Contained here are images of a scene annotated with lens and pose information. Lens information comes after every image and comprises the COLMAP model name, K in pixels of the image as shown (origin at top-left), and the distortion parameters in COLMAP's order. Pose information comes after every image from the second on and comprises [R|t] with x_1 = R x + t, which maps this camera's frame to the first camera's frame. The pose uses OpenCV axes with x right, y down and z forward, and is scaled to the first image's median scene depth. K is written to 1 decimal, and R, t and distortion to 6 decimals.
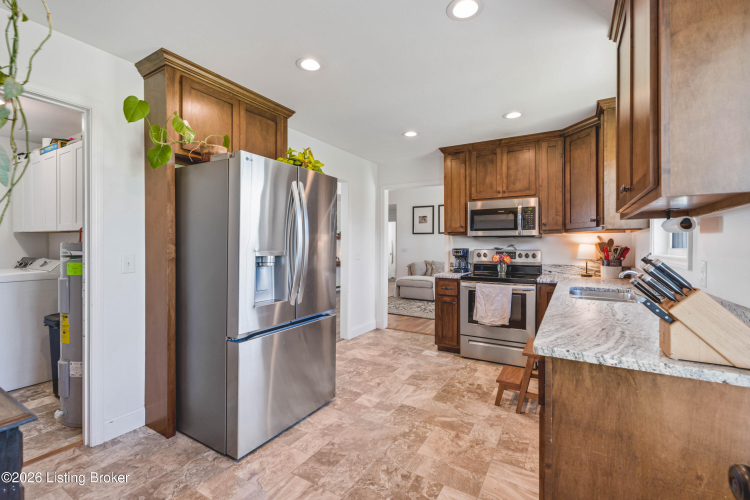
lens RADIAL K [[334.2, 0, 372.6], [0, 334.2, 247.0], [0, 0, 1]] dist [-0.001641, -0.000087]
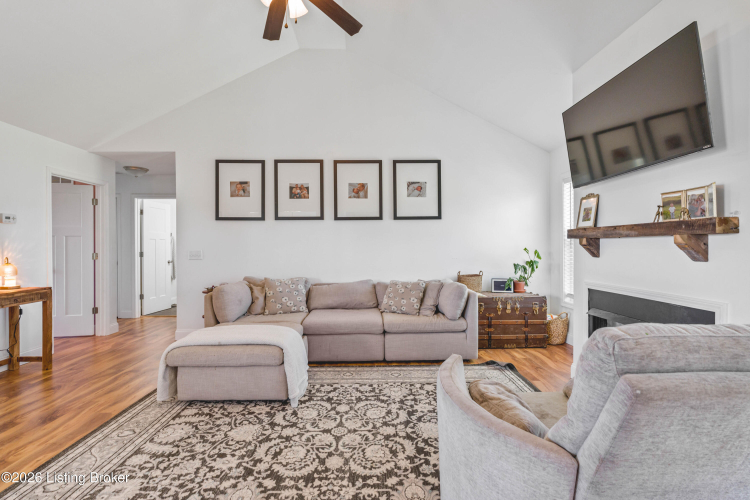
lens RADIAL K [[334.2, 0, 372.6], [0, 334.2, 247.0], [0, 0, 1]] dist [-0.001641, -0.000087]
pose [[0.840341, -0.002780, 0.542050, 0.052833], [0.008340, 0.999935, -0.007802, 0.003798], [-0.541993, 0.011077, 0.840310, 0.504074]]
